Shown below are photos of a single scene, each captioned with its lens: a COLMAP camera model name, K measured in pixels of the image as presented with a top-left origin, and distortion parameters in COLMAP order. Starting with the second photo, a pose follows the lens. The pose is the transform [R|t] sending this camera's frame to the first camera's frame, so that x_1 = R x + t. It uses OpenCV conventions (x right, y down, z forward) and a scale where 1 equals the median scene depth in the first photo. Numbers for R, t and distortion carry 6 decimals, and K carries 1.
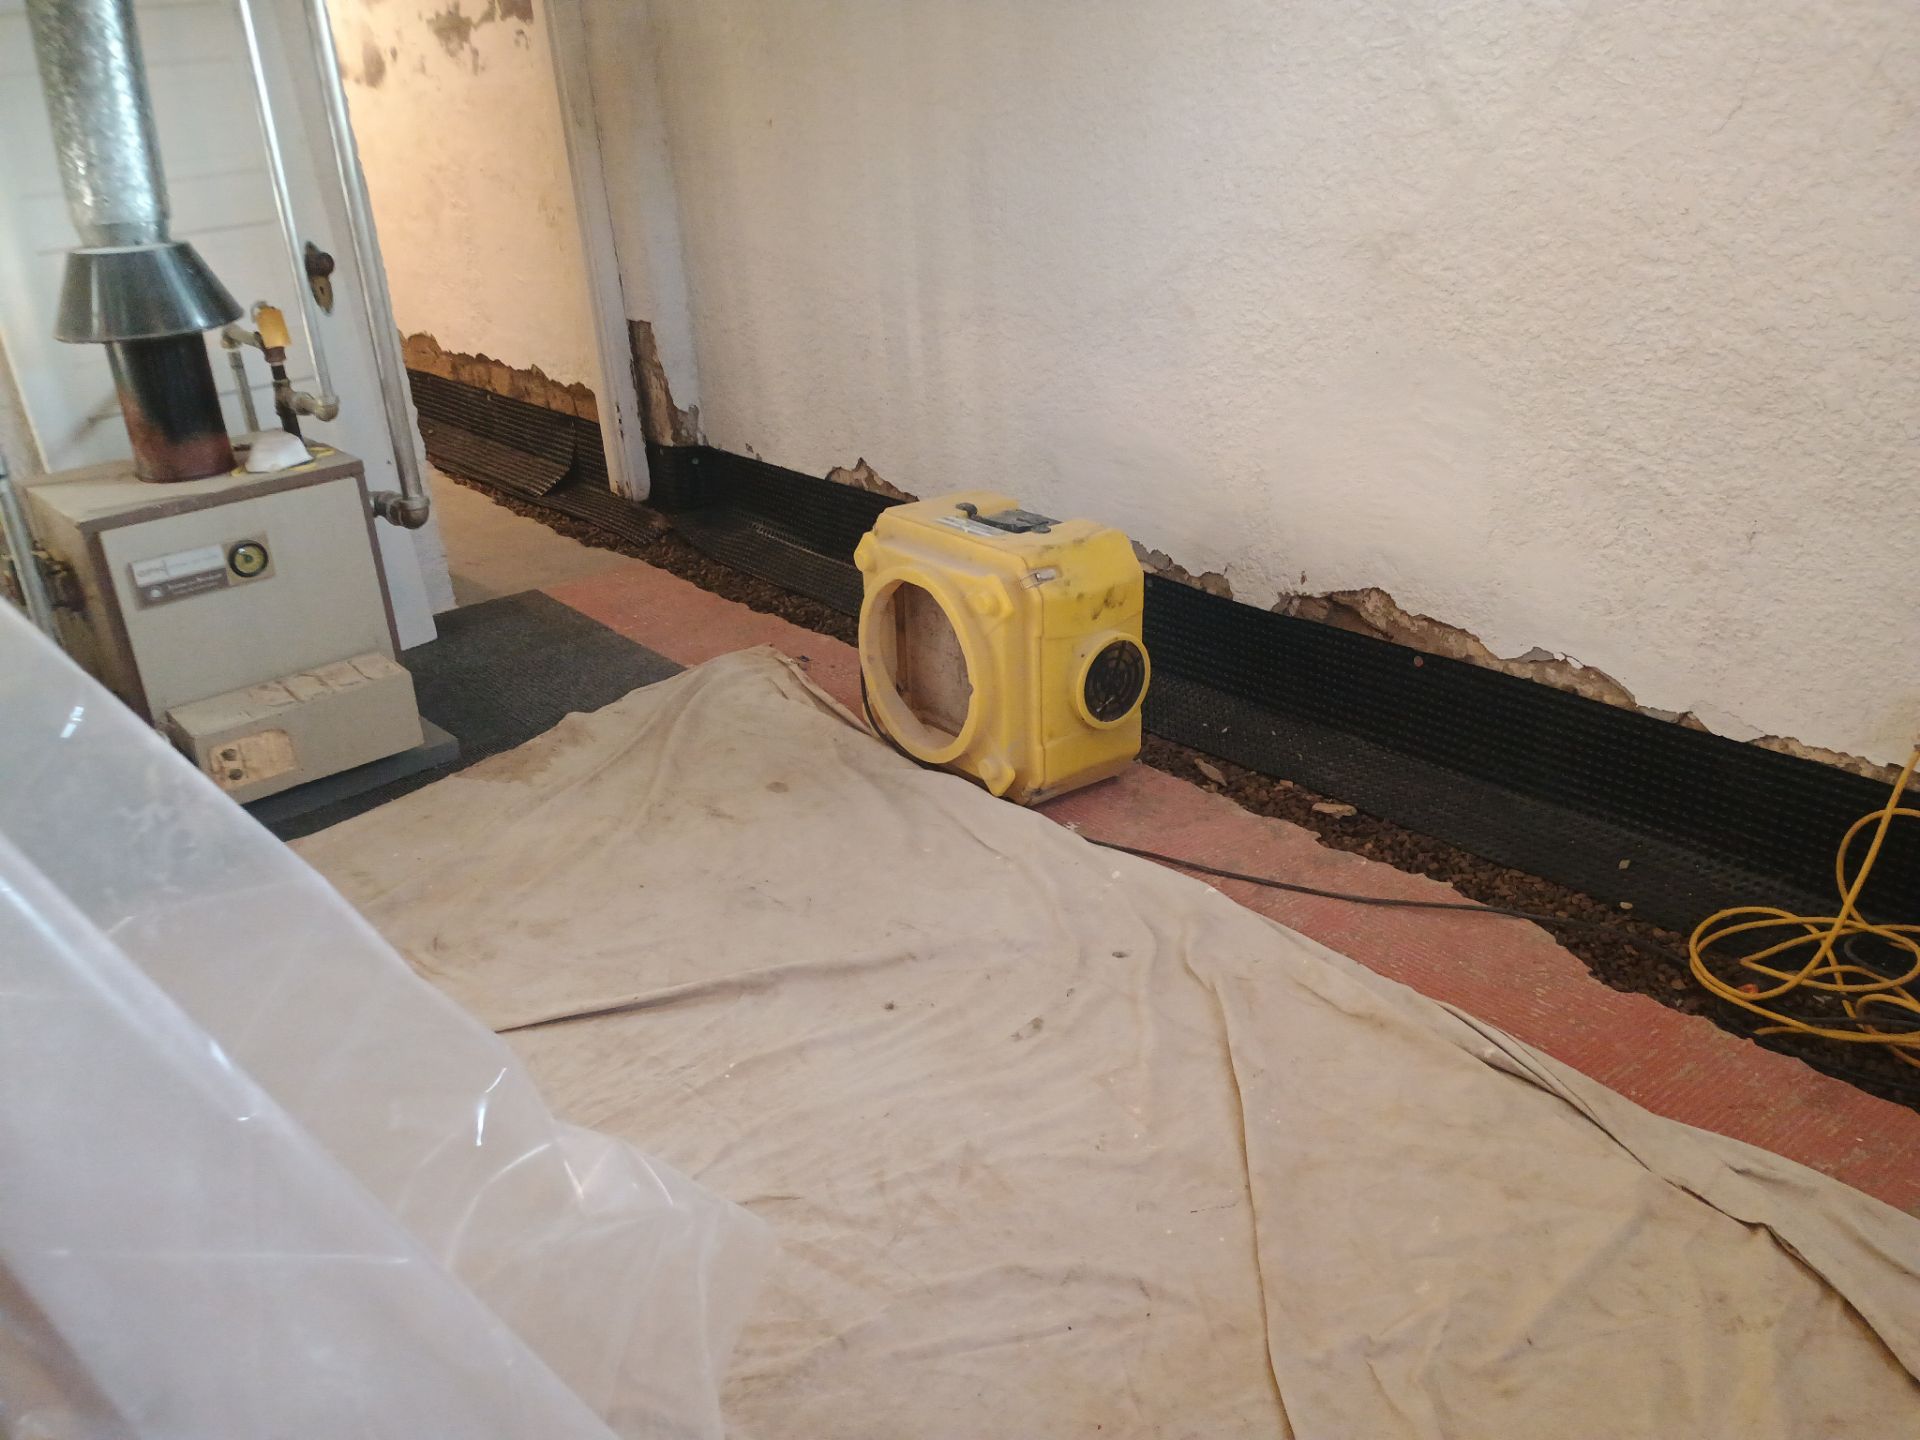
lens RADIAL K [[1593.1, 0, 963.2], [0, 1593.1, 745.0], [0, 0, 1]] dist [0.028918, -0.054744]
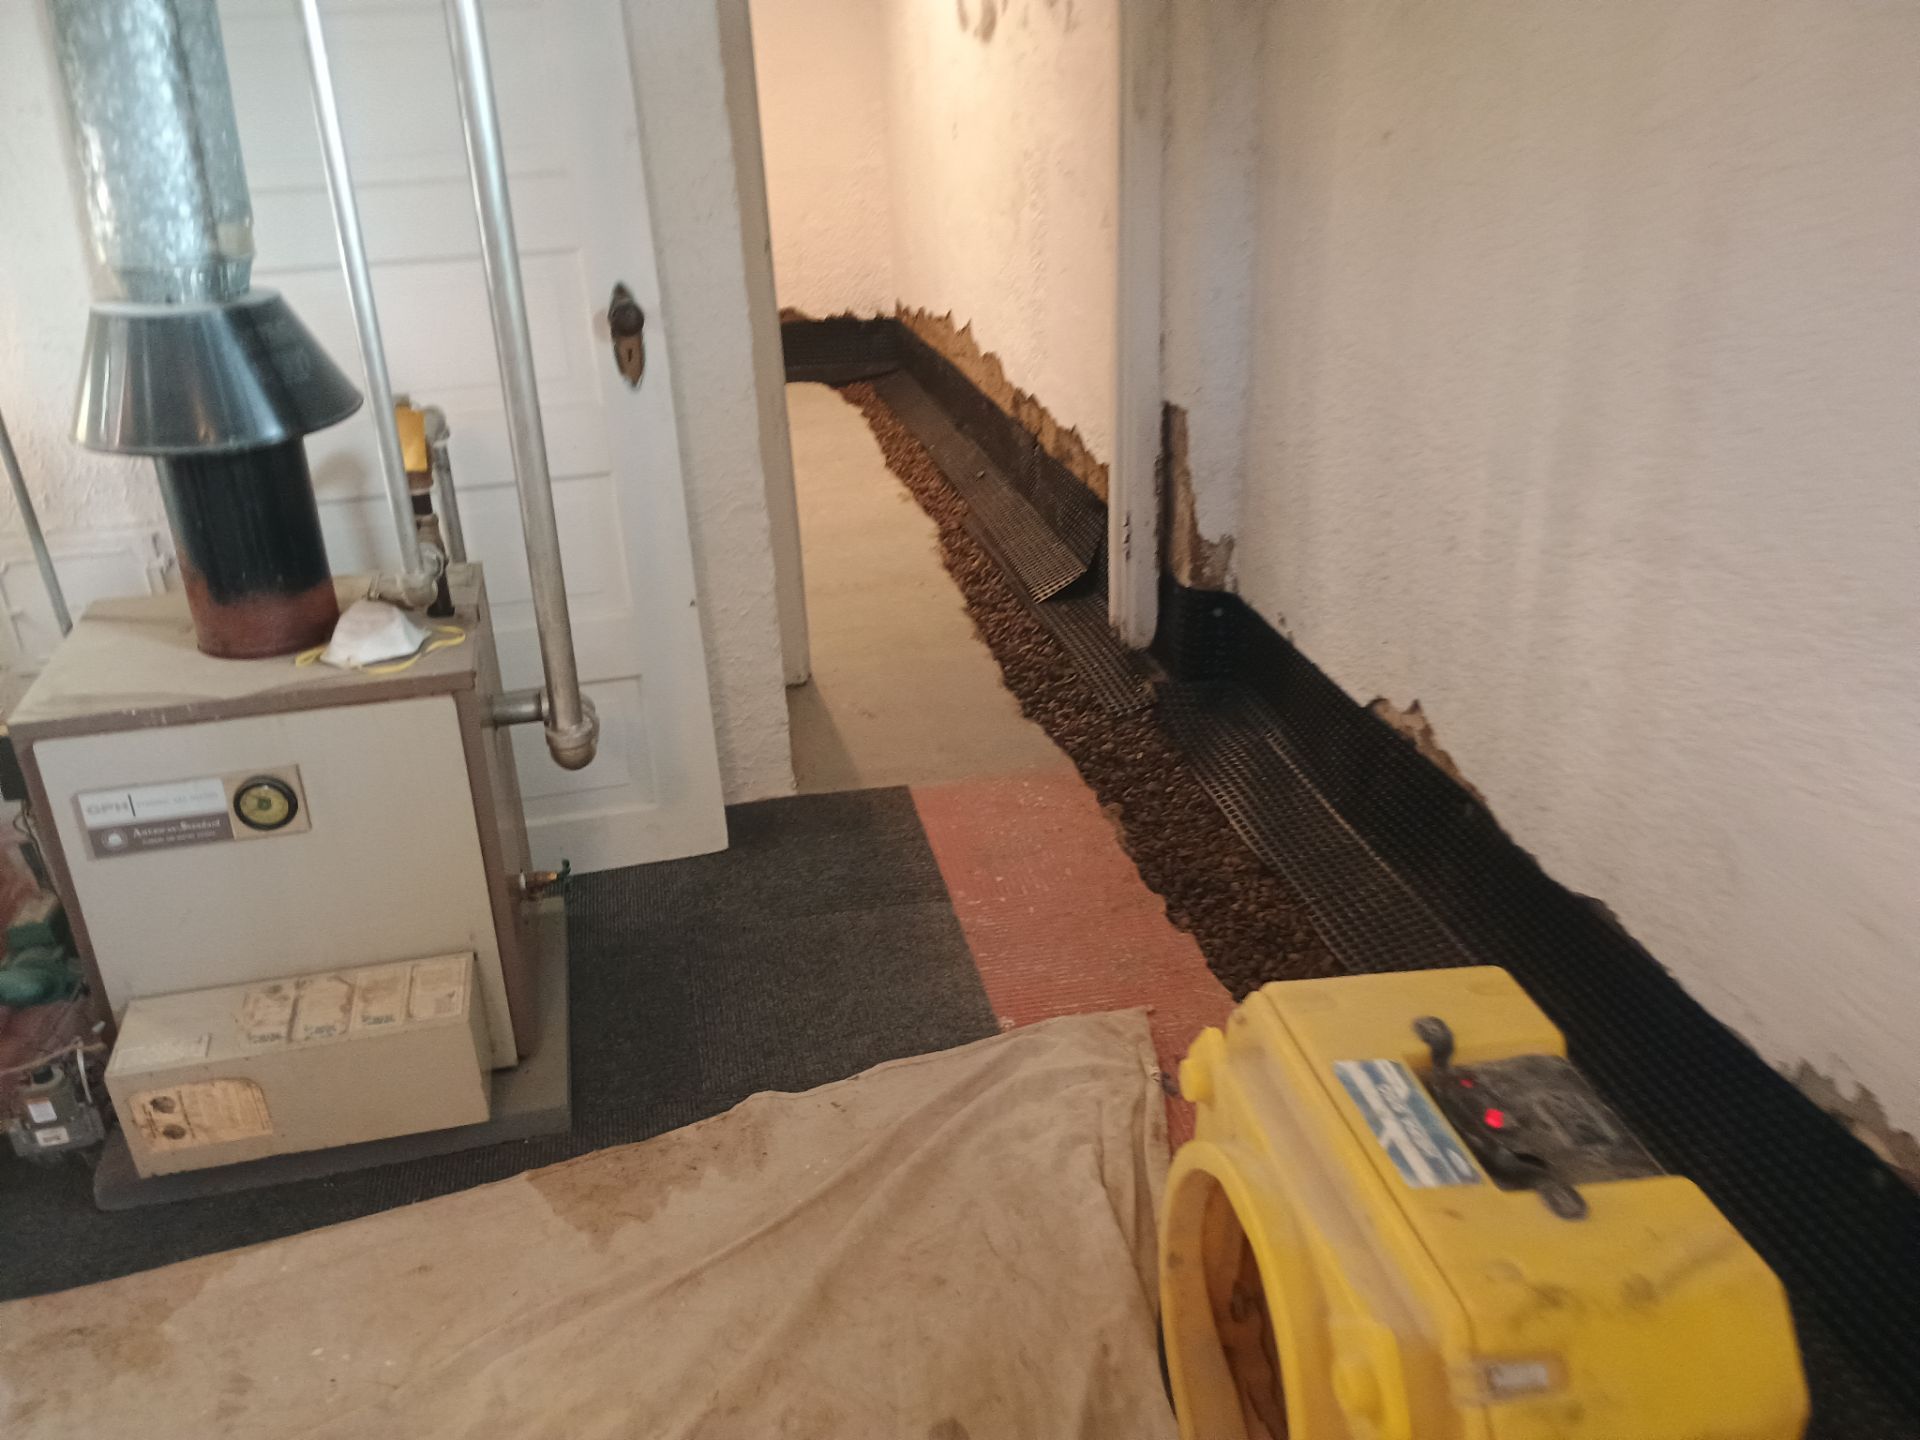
lens RADIAL K [[1593.1, 0, 963.2], [0, 1593.1, 745.0], [0, 0, 1]] dist [0.028918, -0.054744]
pose [[0.882517, 0.224660, -0.413149, 0.056070], [-0.213754, 0.974147, 0.073123, -0.248103], [0.418896, 0.023780, 0.907723, 0.545365]]
